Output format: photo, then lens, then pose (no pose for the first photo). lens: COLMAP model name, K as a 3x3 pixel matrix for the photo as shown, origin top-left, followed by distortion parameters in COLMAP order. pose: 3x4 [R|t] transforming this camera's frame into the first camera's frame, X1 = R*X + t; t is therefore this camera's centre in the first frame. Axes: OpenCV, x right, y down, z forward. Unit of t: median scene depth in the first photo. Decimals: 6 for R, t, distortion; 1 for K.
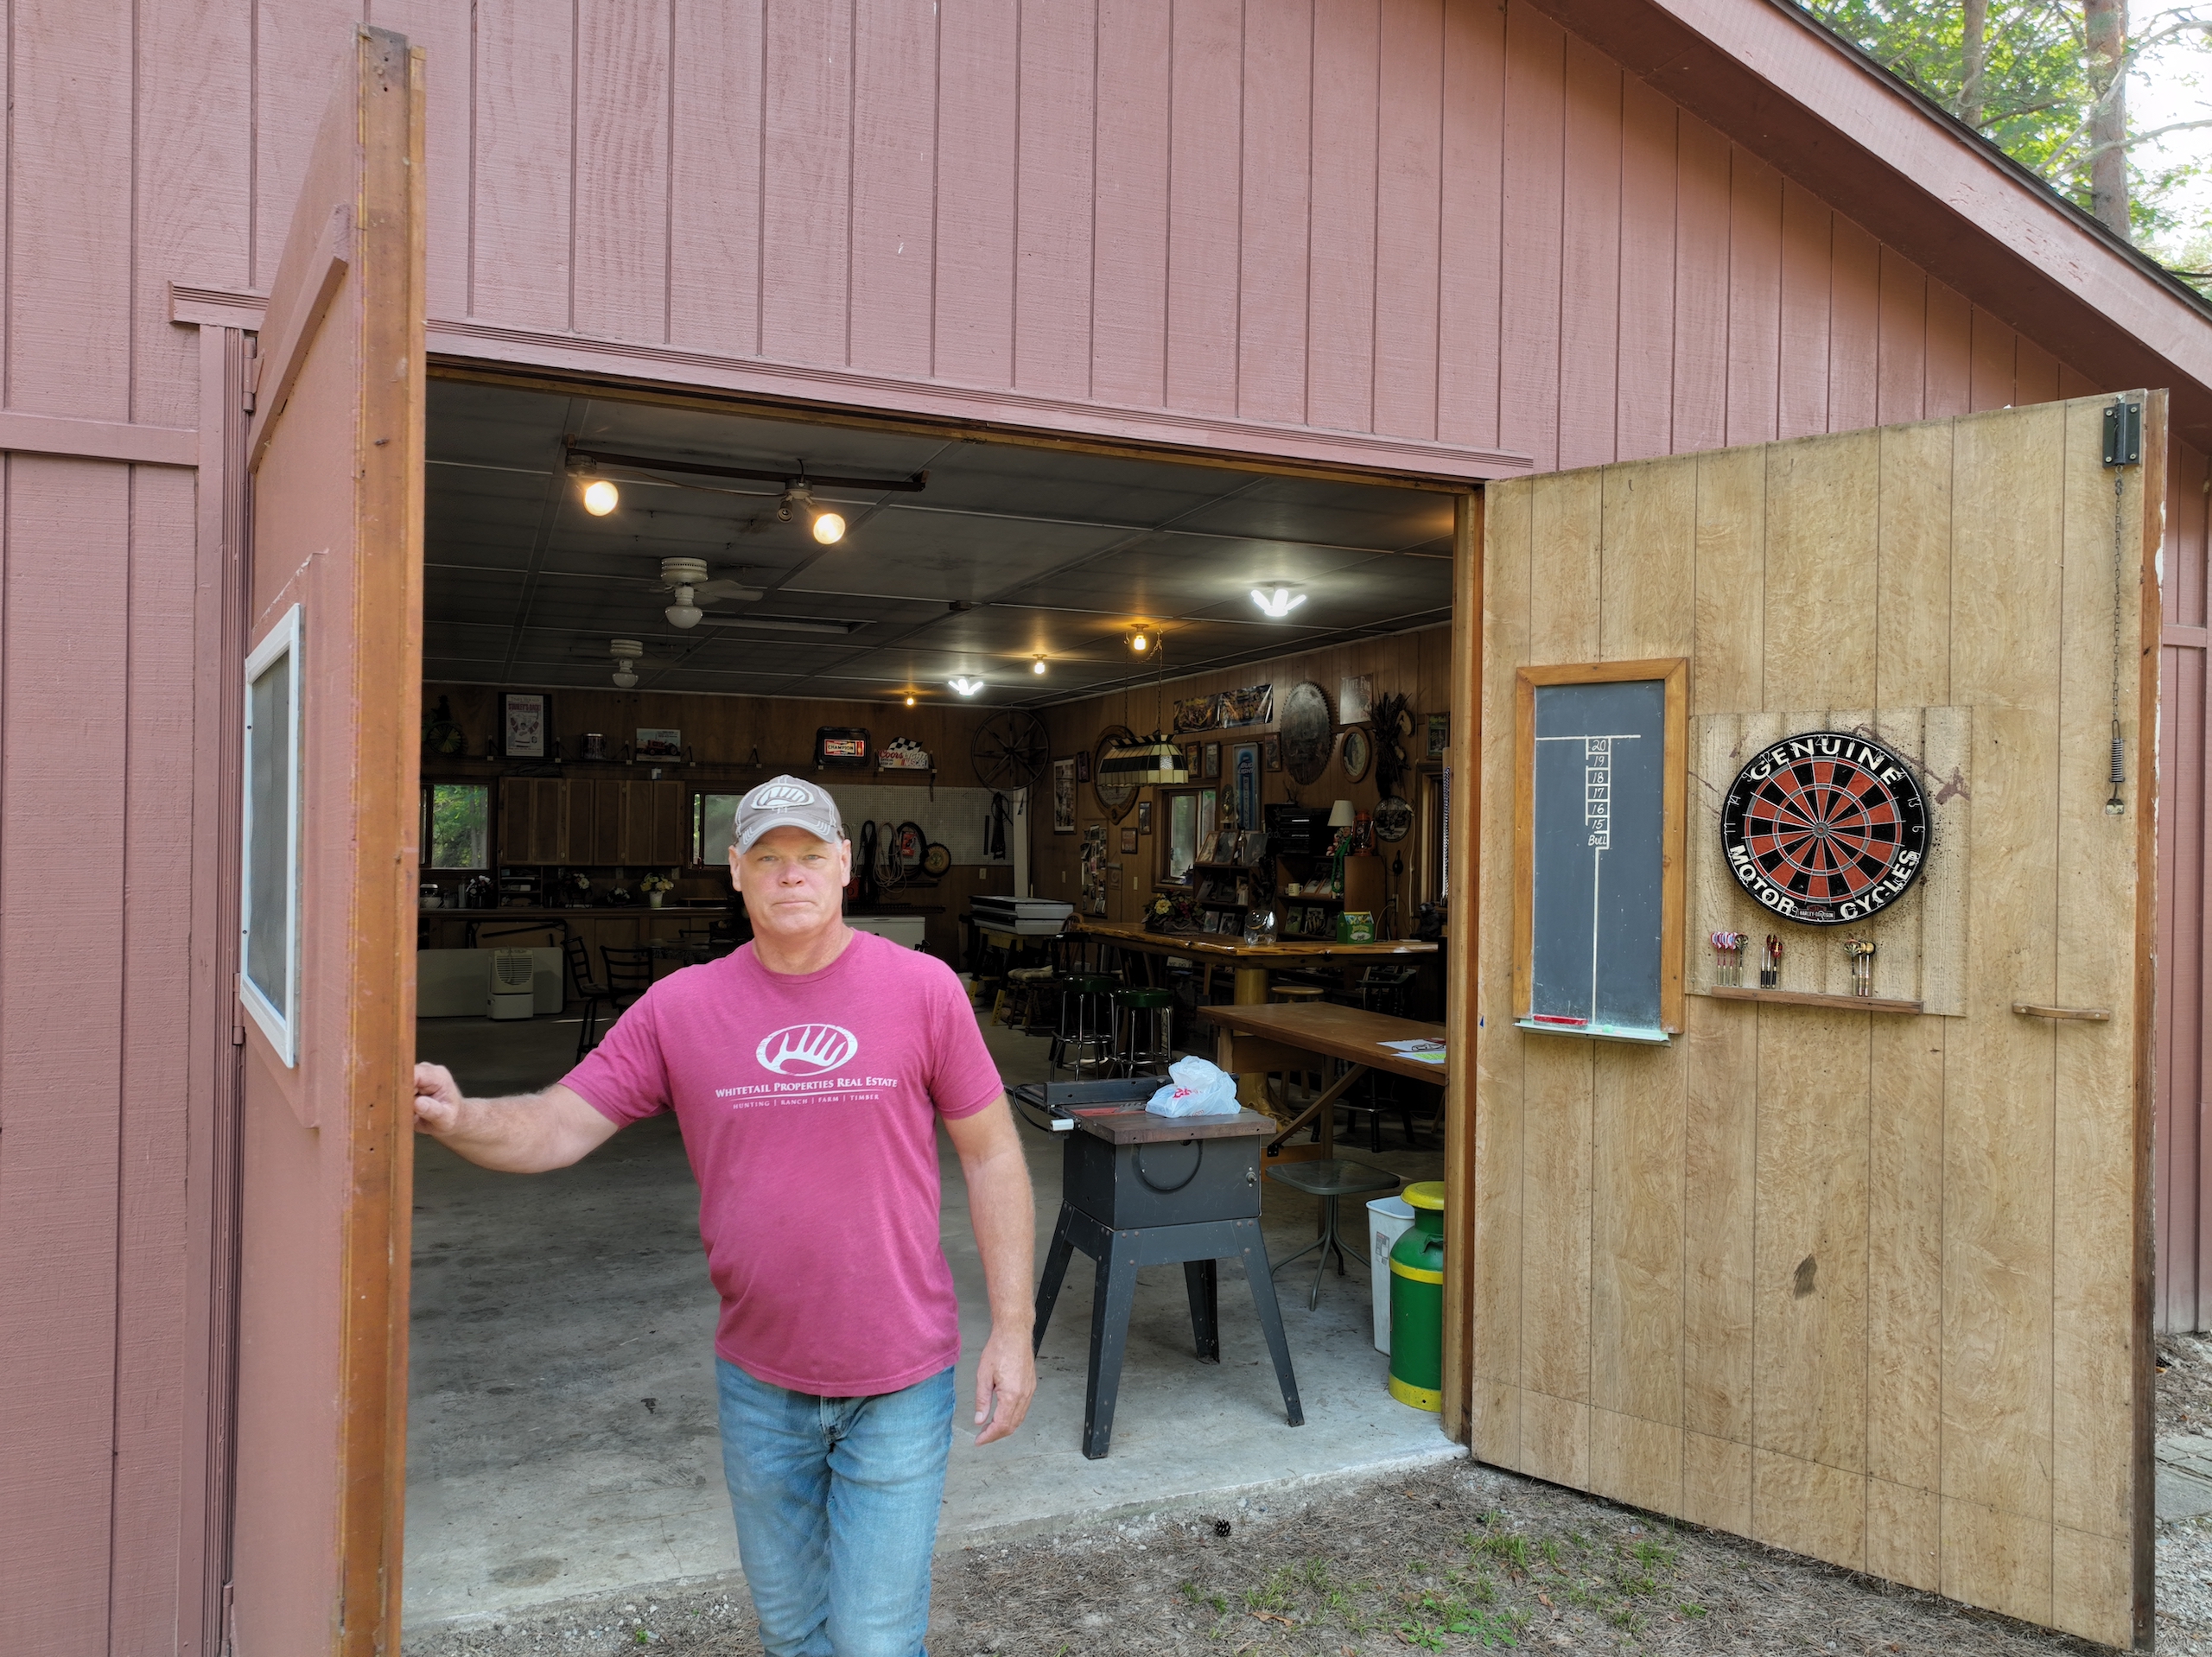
lens RADIAL K [[1562.8, 0, 1109.8], [0, 1562.8, 824.7], [0, 0, 1]] dist [-0.003589, 0.013401]
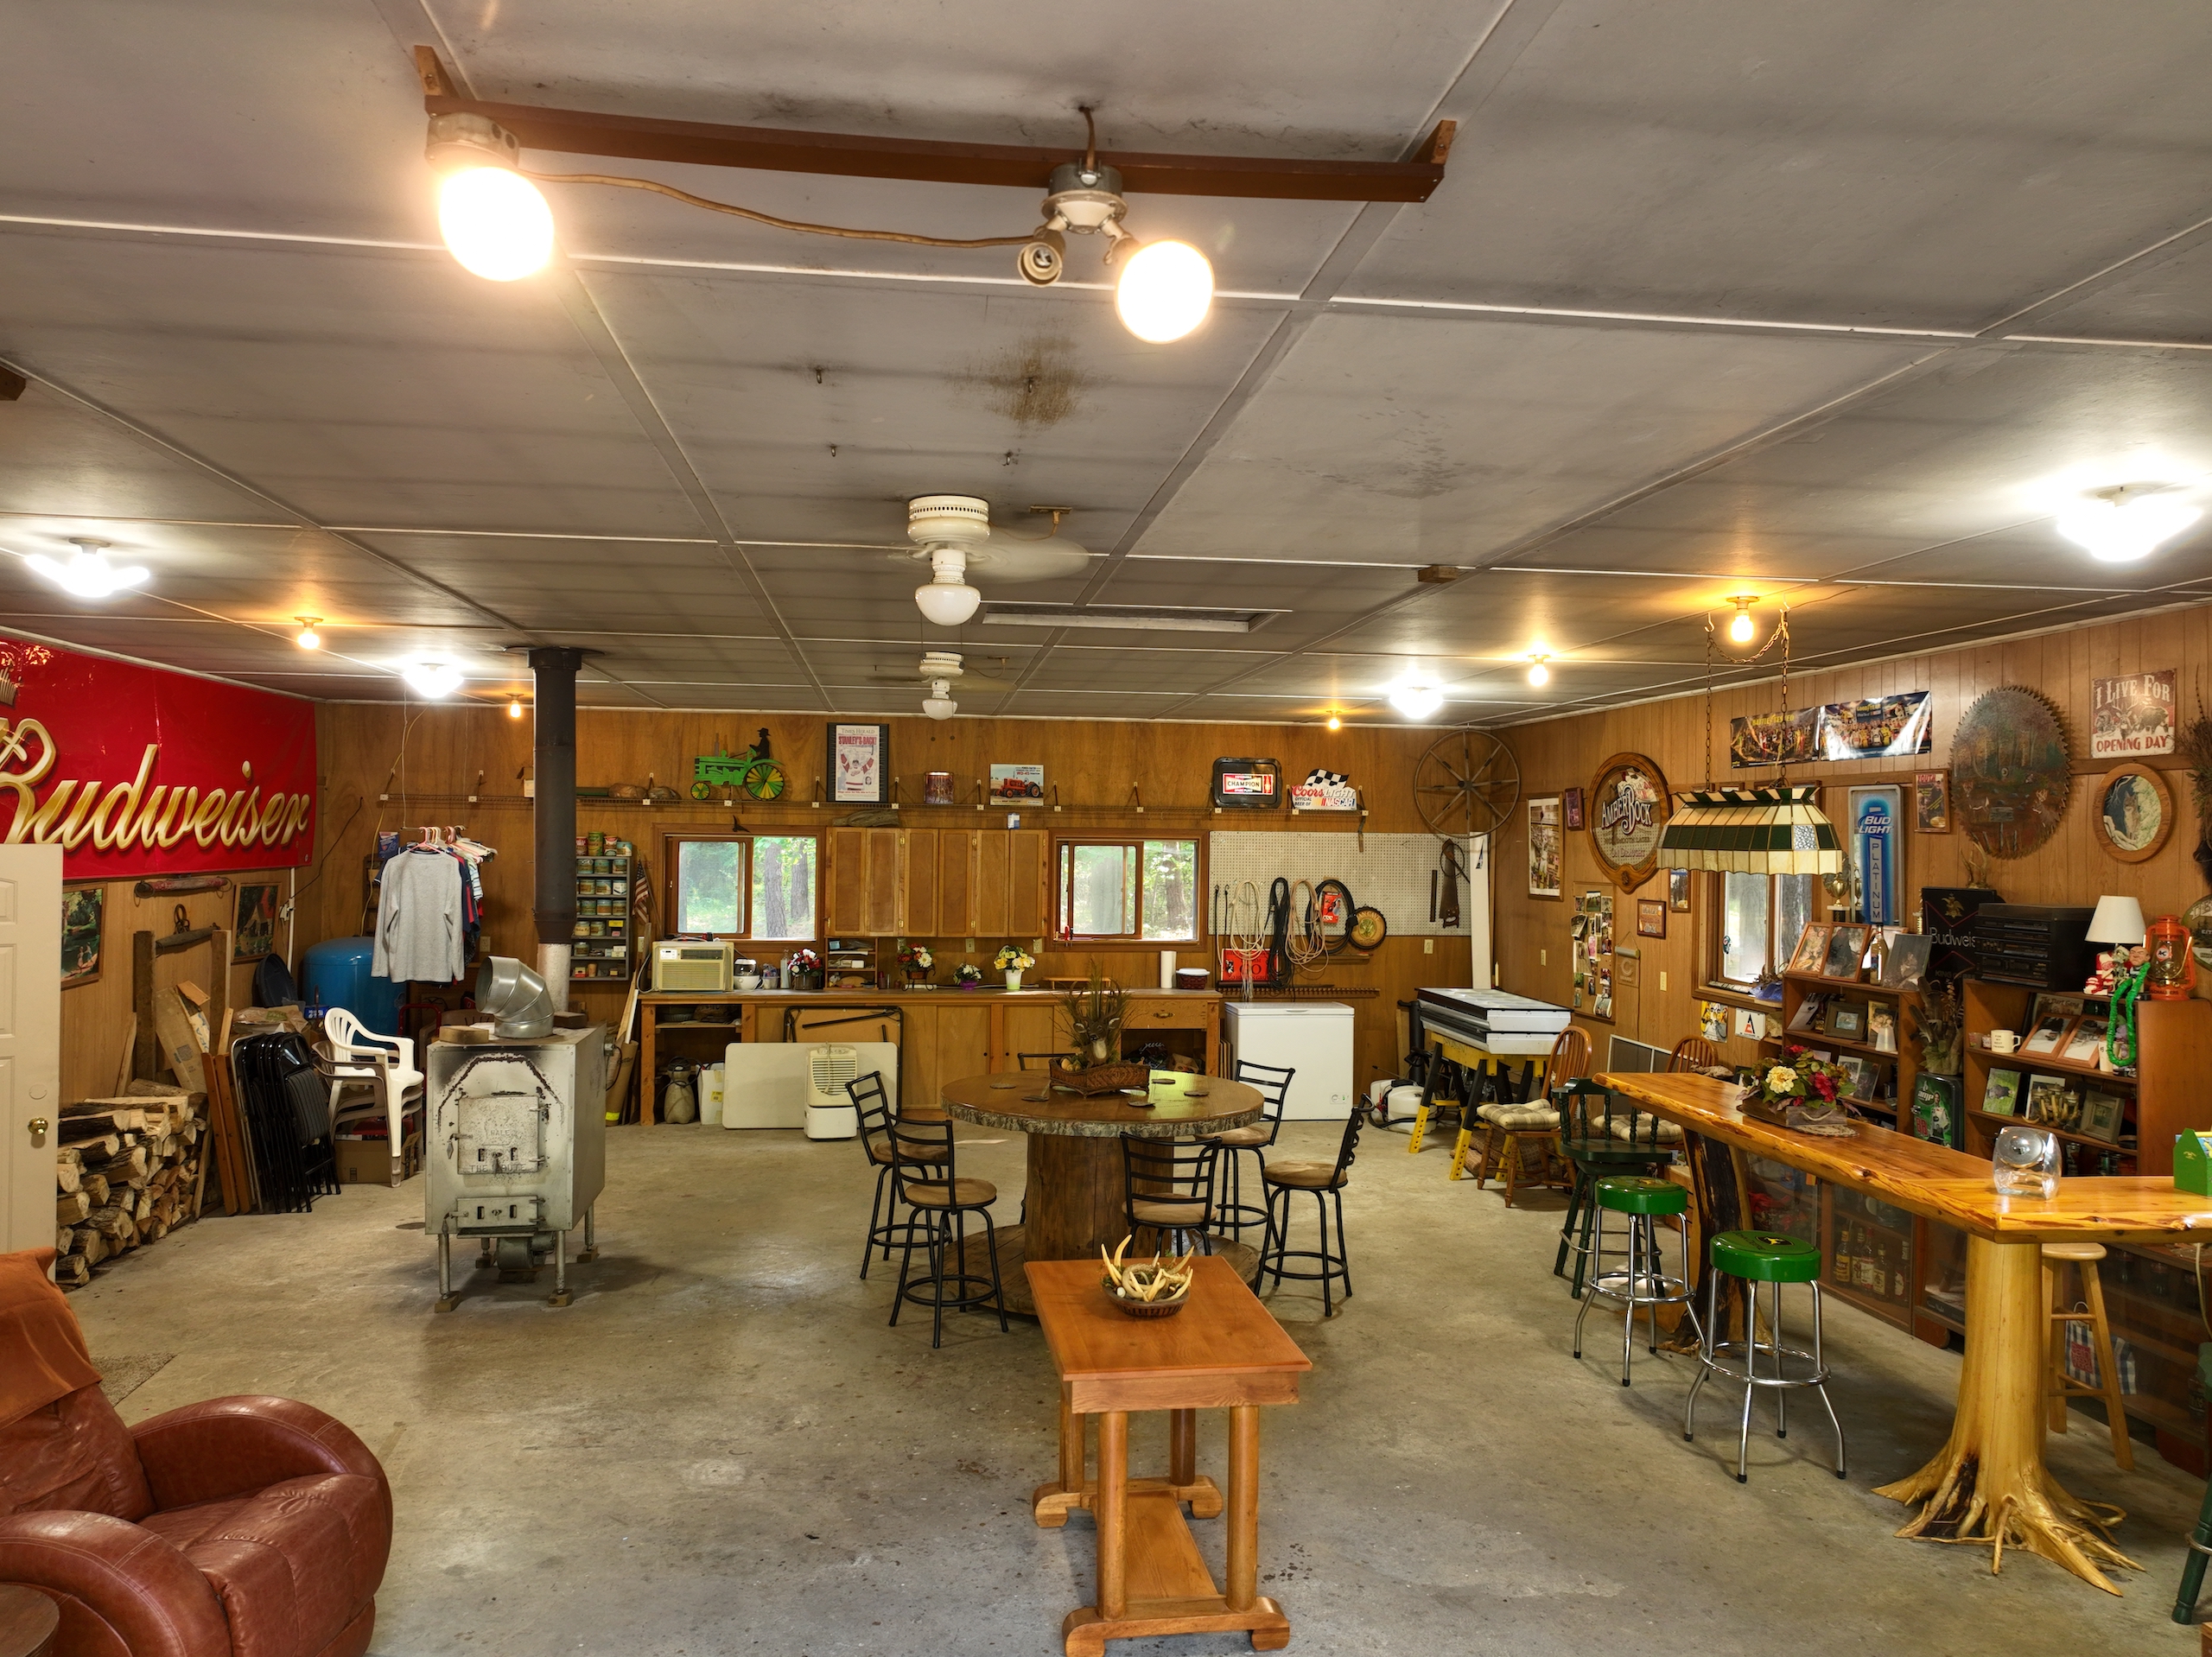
lens RADIAL K [[1562.8, 0, 1111.9], [0, 1562.8, 828.6], [0, 0, 1]] dist [-0.003589, 0.013401]
pose [[0.966589, -0.003242, -0.256311, -0.039830], [0.002644, 0.999993, -0.002678, -0.027622], [0.256318, 0.001911, 0.966591, 0.255112]]
